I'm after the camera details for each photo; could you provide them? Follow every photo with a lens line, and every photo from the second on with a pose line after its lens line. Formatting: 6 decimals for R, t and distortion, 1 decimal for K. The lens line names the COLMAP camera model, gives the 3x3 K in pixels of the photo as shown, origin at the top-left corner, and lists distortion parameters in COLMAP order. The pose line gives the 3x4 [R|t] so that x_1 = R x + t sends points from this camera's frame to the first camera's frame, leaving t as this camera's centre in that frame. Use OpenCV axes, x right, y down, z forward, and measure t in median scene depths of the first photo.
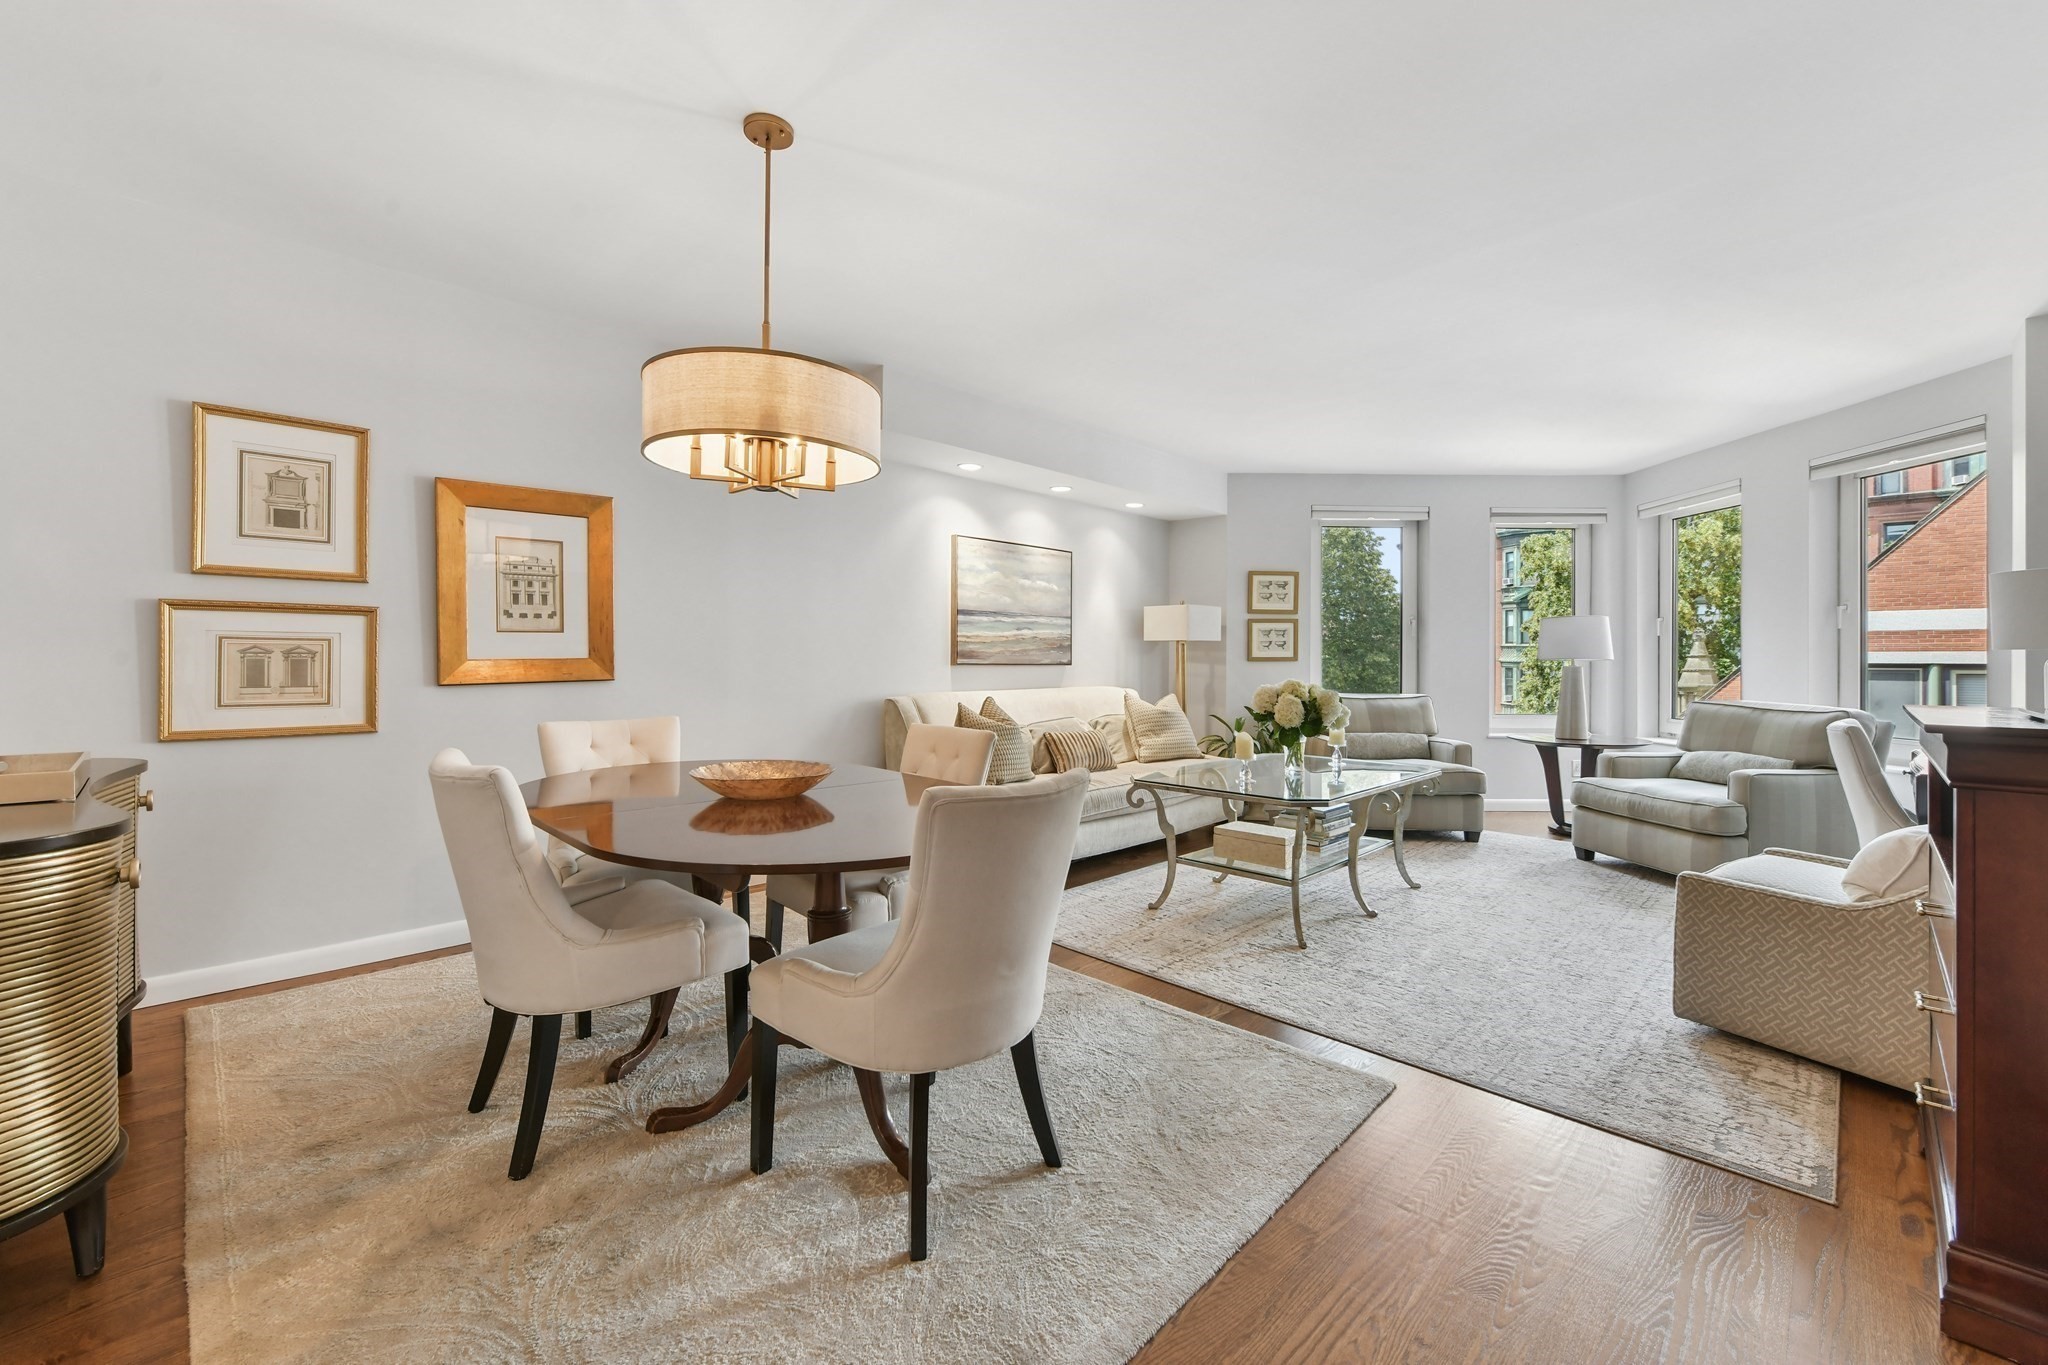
lens RADIAL K [[829.8, 0, 1033.8], [0, 829.8, 654.7], [0, 0, 1]] dist [-0.003711, -0.000466]
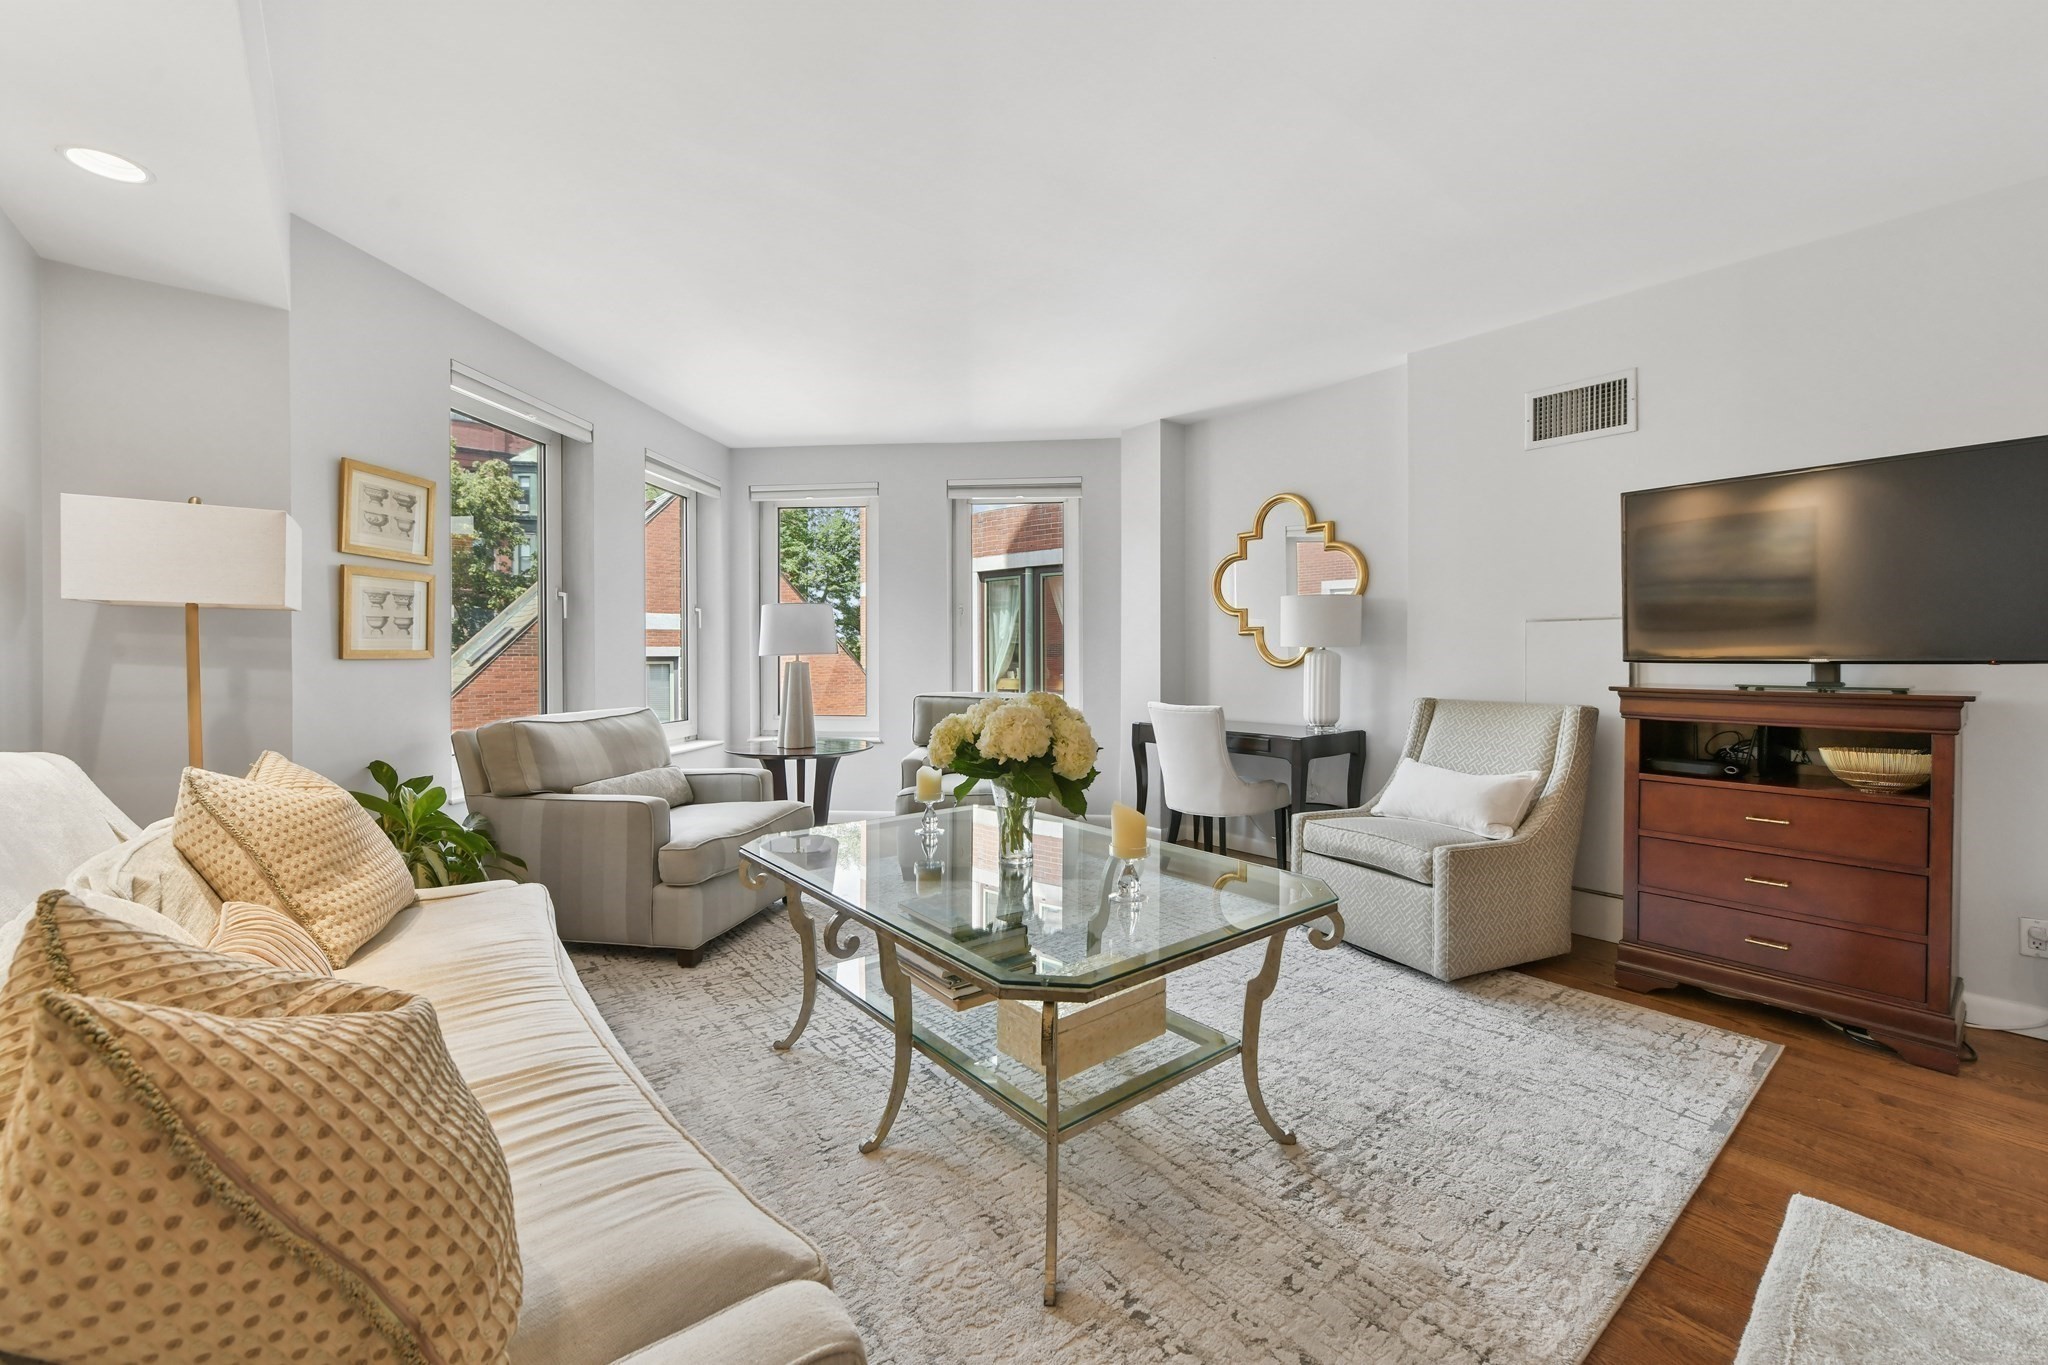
lens RADIAL K [[822.1, 0, 1027.2], [0, 822.1, 658.2], [0, 0, 1]] dist [-0.007619, 0.000202]
pose [[0.101078, -0.007479, 0.994850, -0.191516], [-0.004759, 0.999957, 0.008001, 0.002603], [-0.994867, -0.005543, 0.101038, 0.788926]]
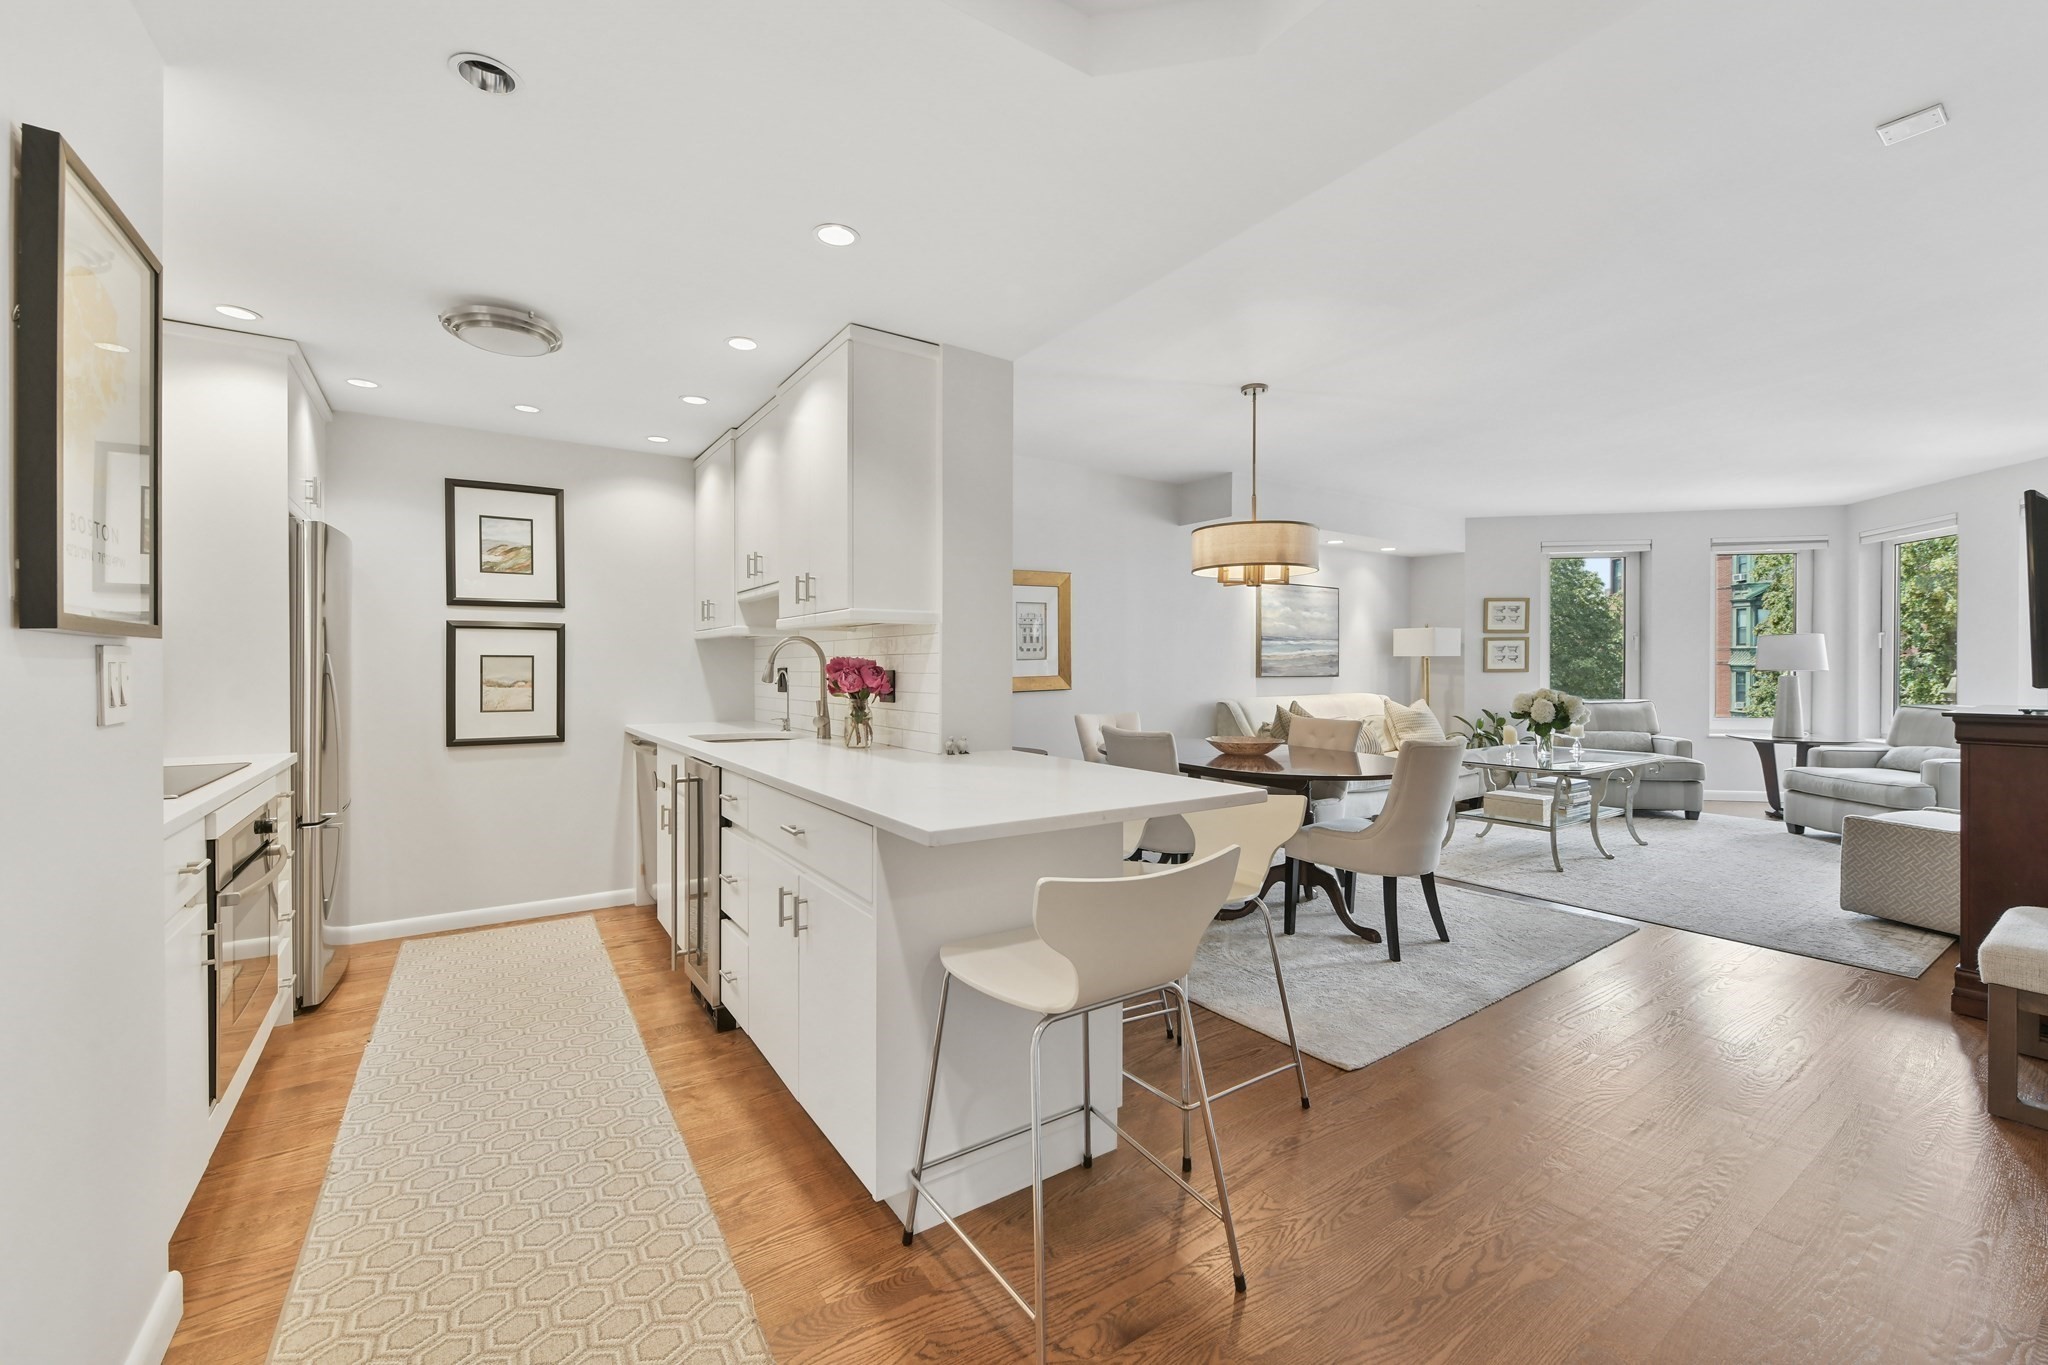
lens RADIAL K [[826.2, 0, 1024.7], [0, 826.2, 669.8], [0, 0, 1]] dist [-0.002653, -0.000109]
pose [[0.980824, -0.005085, -0.194829, -0.224355], [0.007252, 0.999920, 0.010409, -0.018027], [0.194760, -0.011623, 0.980782, -0.430709]]
